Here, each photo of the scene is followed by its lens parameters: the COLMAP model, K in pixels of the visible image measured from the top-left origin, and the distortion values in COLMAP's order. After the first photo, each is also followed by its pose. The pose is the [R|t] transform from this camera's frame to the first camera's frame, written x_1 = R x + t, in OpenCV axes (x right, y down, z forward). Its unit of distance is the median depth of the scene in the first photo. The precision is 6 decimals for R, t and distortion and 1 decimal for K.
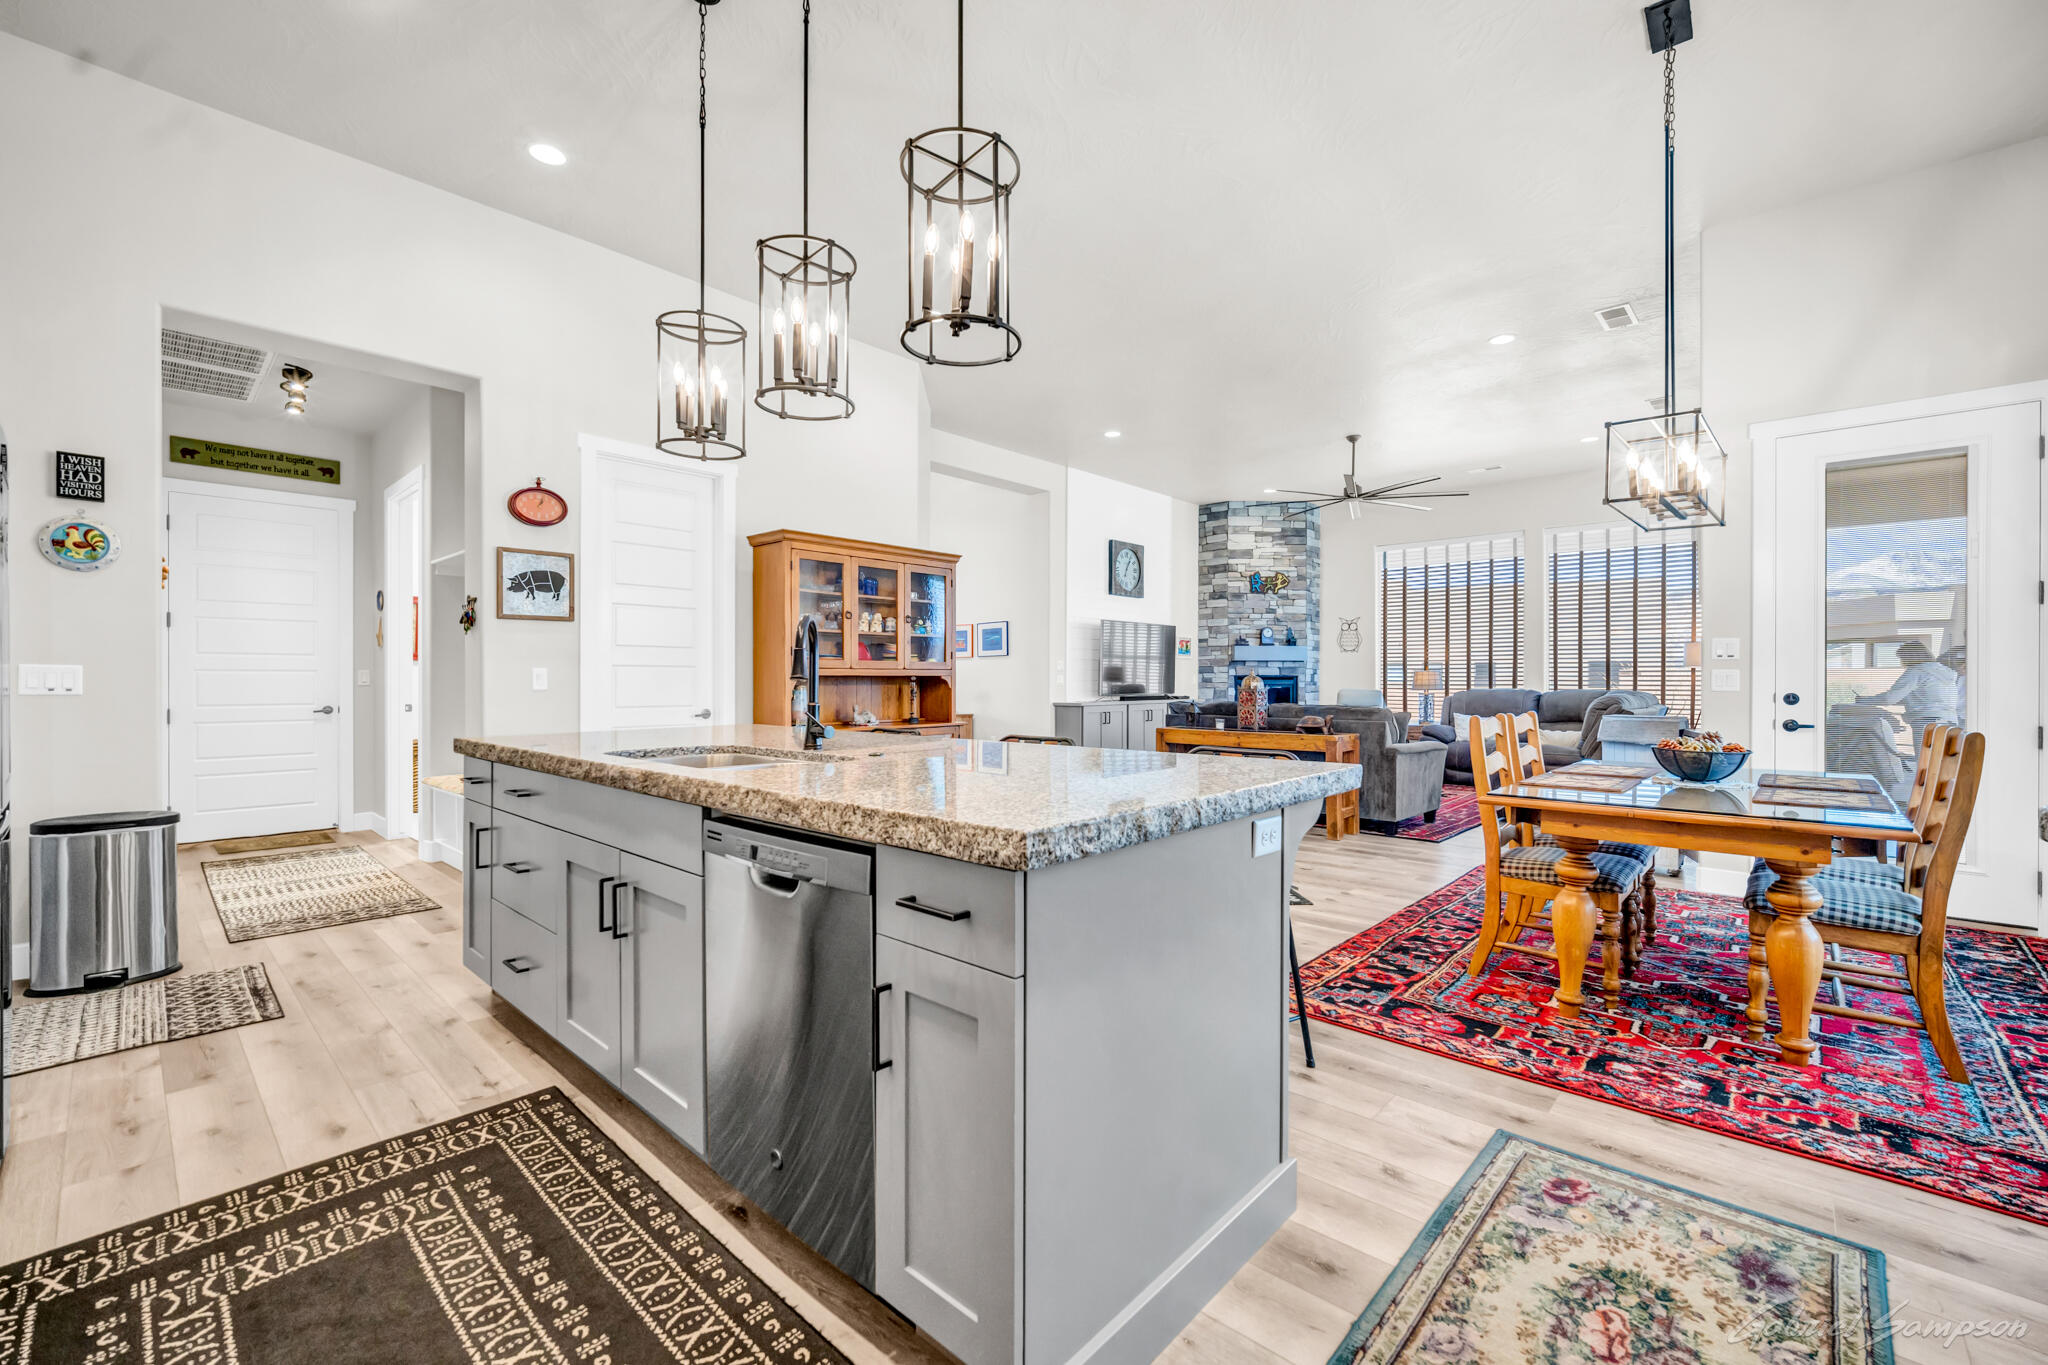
lens RADIAL K [[842.8, 0, 1024.0], [0, 842.8, 682.5], [0, 0, 1]] dist [-0.003487, -0.000270]
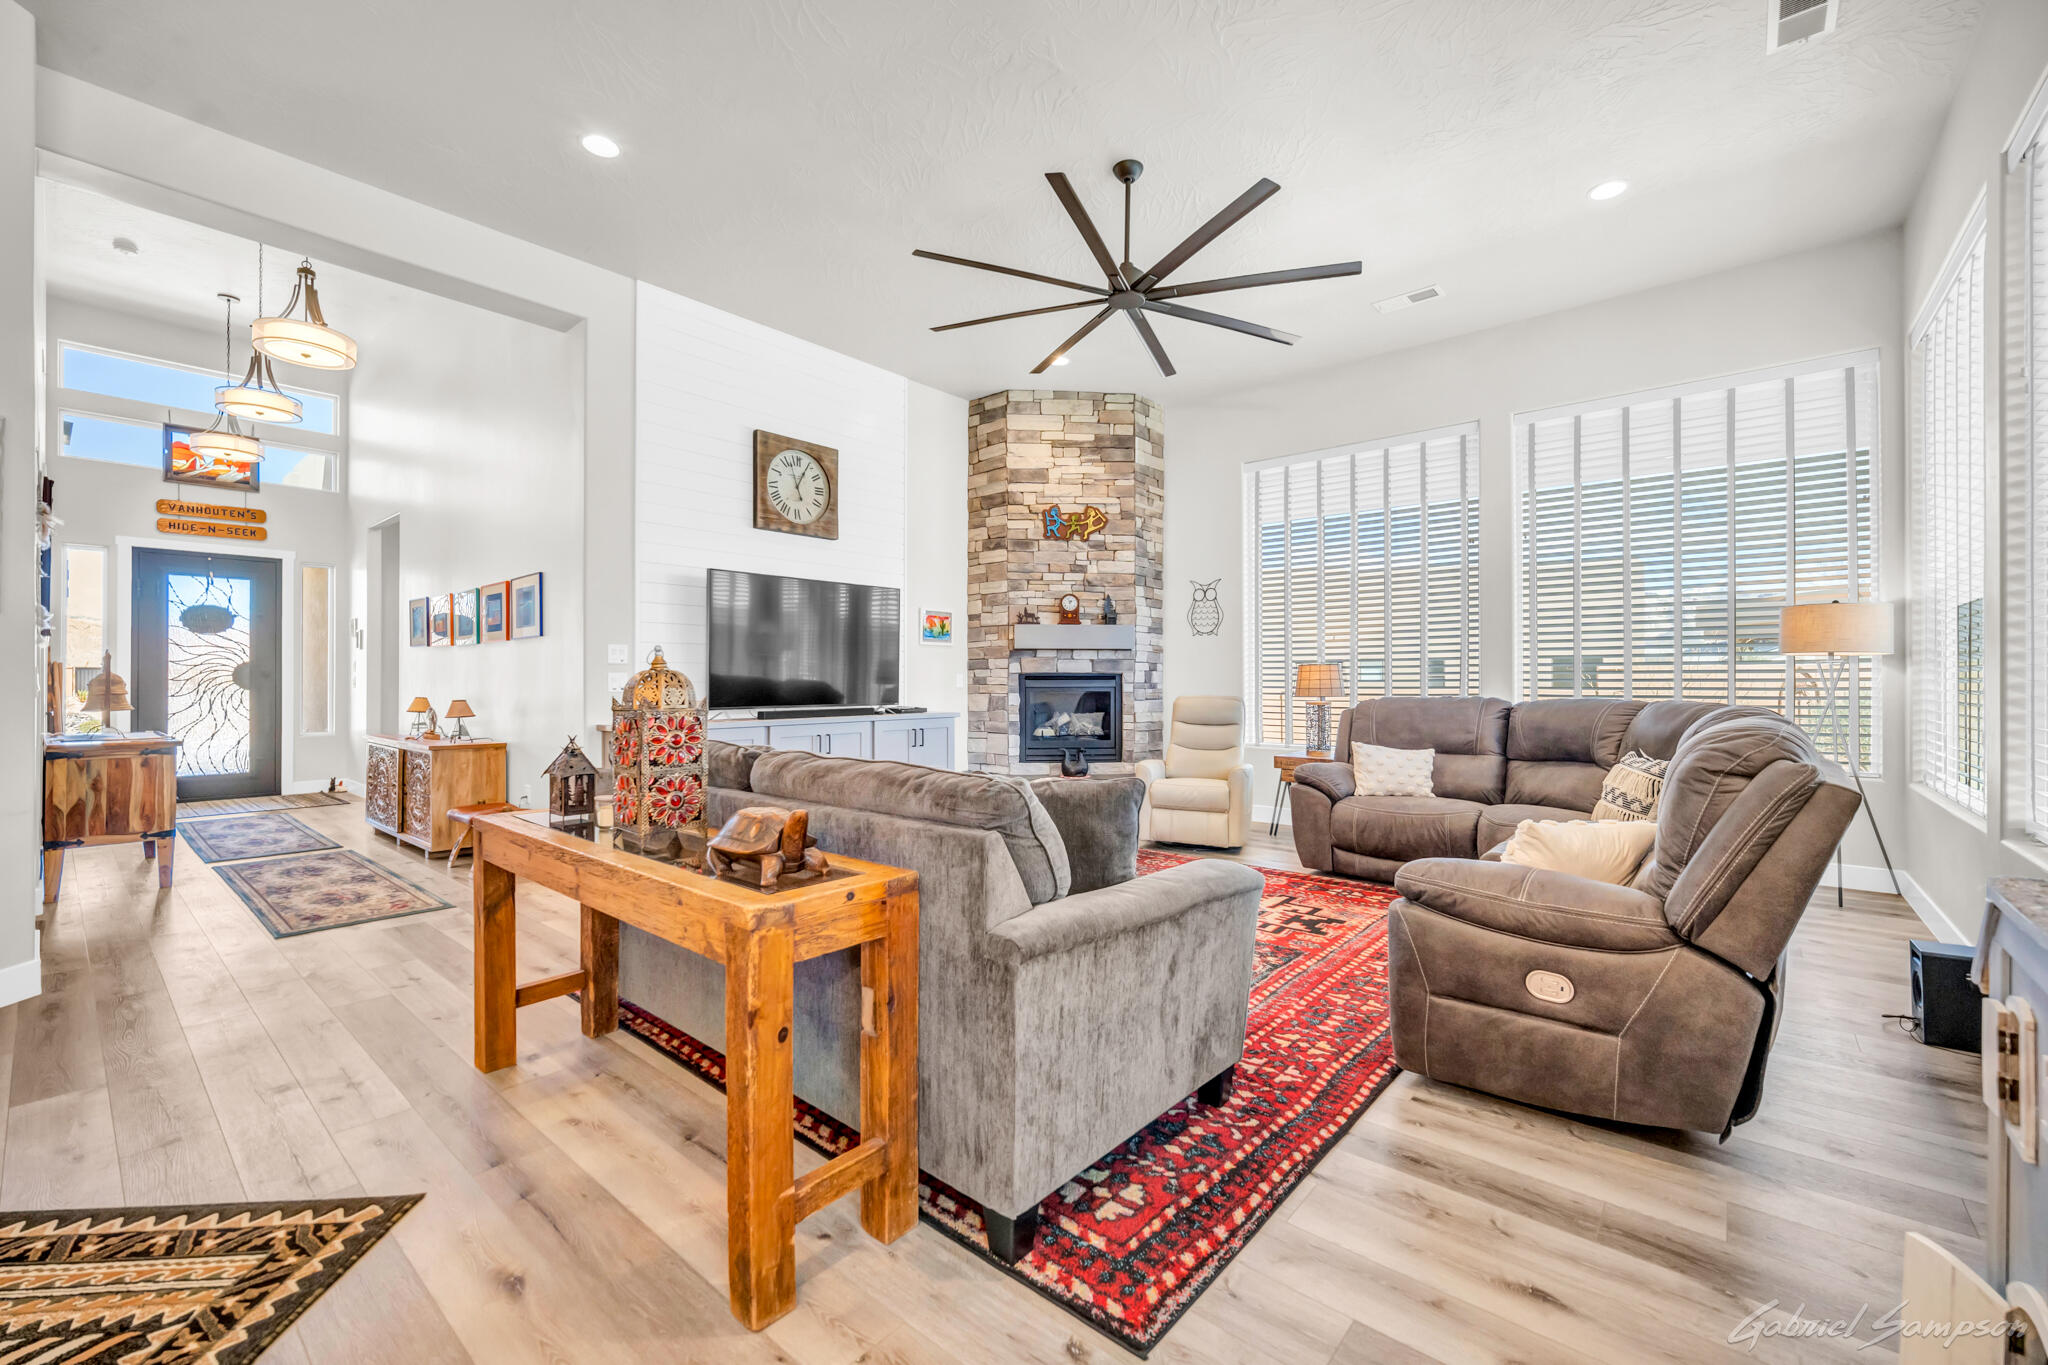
lens RADIAL K [[842.8, 0, 1024.0], [0, 842.8, 682.5], [0, 0, 1]] dist [-0.003487, -0.000270]
pose [[0.999015, -0.003021, 0.044263, 0.225827], [0.003090, 0.999994, -0.001506, -0.000548], [-0.044258, 0.001641, 0.999019, 0.384100]]
